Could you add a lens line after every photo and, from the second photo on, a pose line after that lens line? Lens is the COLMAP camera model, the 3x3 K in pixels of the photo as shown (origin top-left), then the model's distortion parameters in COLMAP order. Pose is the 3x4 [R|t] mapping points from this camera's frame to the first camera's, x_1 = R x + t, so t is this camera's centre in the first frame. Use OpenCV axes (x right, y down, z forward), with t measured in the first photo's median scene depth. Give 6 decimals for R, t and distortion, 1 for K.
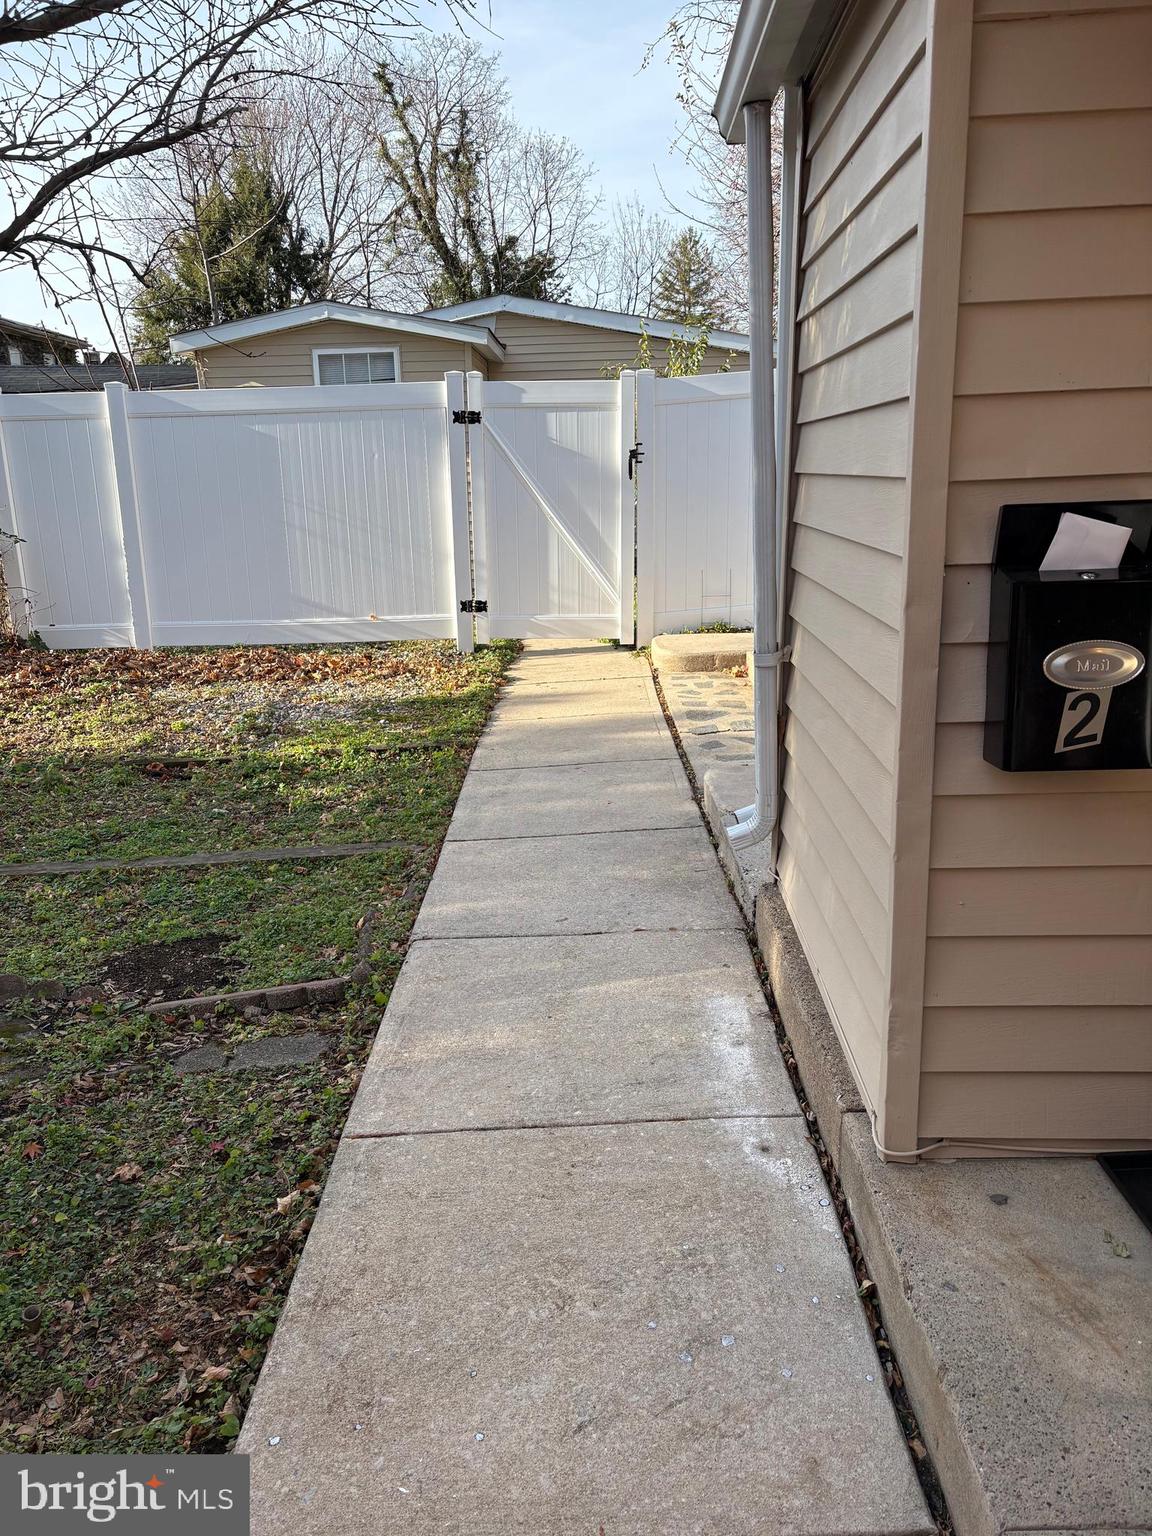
lens RADIAL K [[1165.9, 0, 575.3], [0, 1165.9, 768.9], [0, 0, 1]] dist [0.002861, 0.001725]
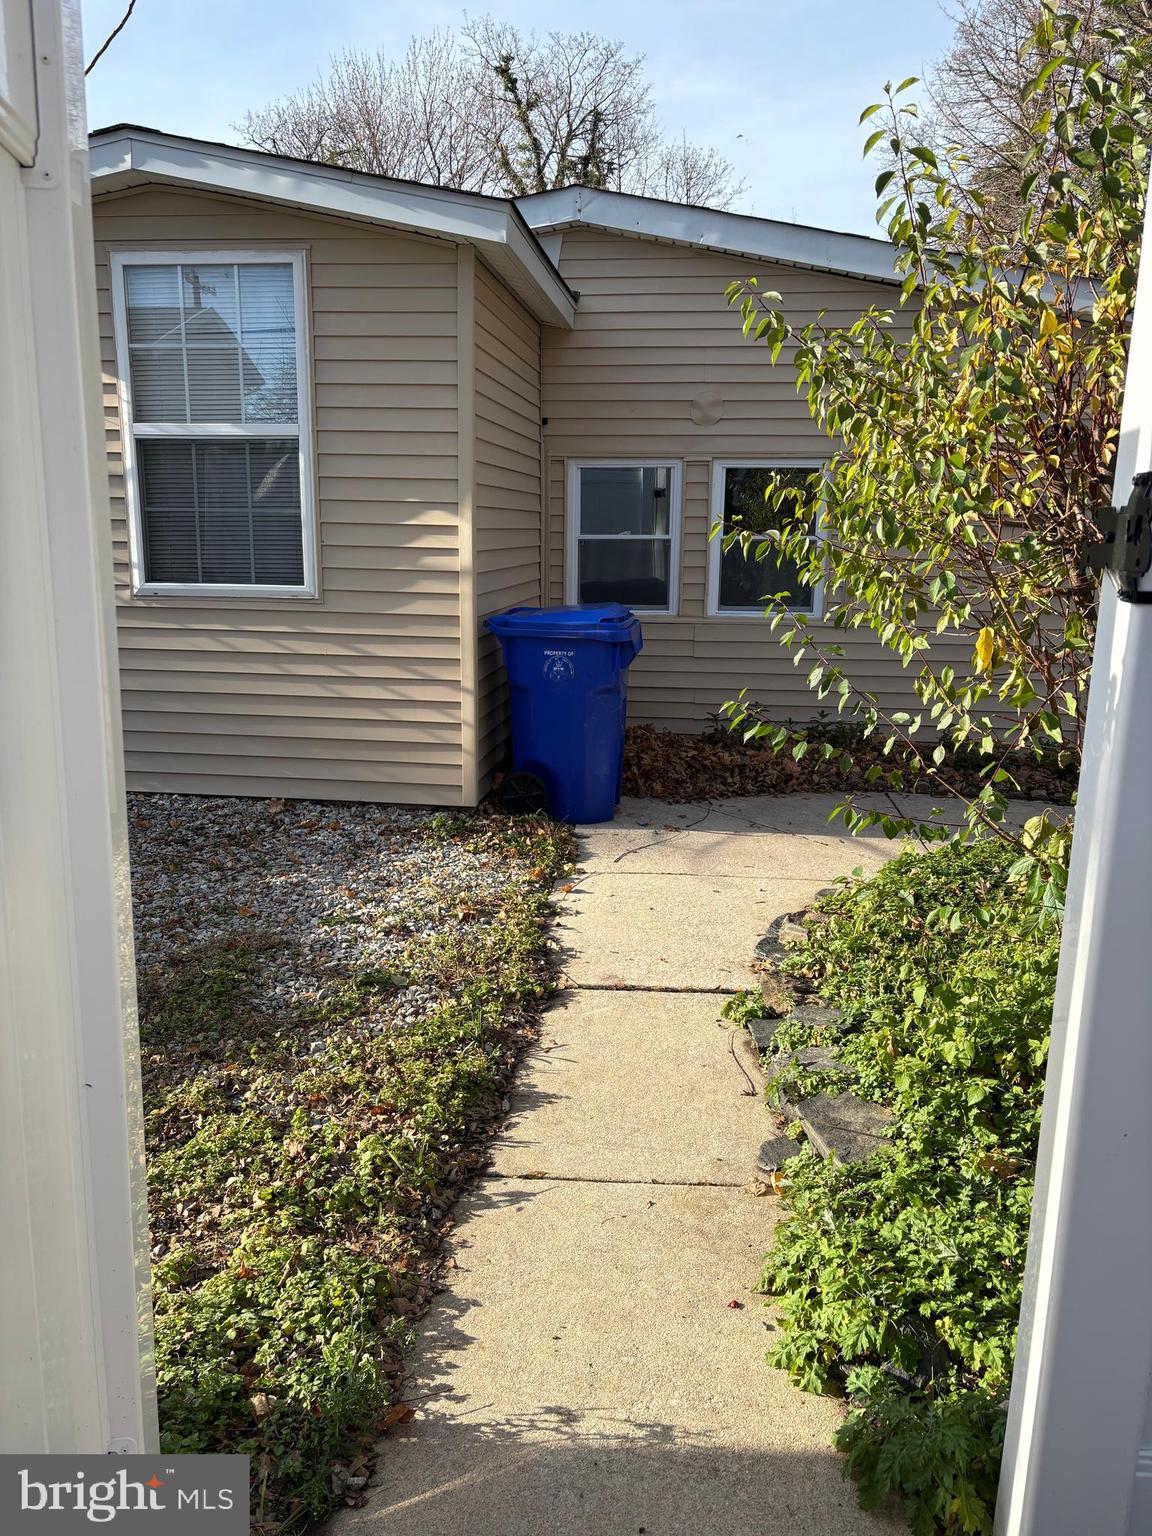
lens RADIAL K [[1165.9, 0, 577.7], [0, 1165.9, 767.8], [0, 0, 1]] dist [0.002861, 0.001725]
pose [[0.993782, 0.061948, -0.092524, -0.000534], [-0.066149, 0.996881, -0.043048, -0.045529], [0.089568, 0.048901, 0.994779, 0.166708]]
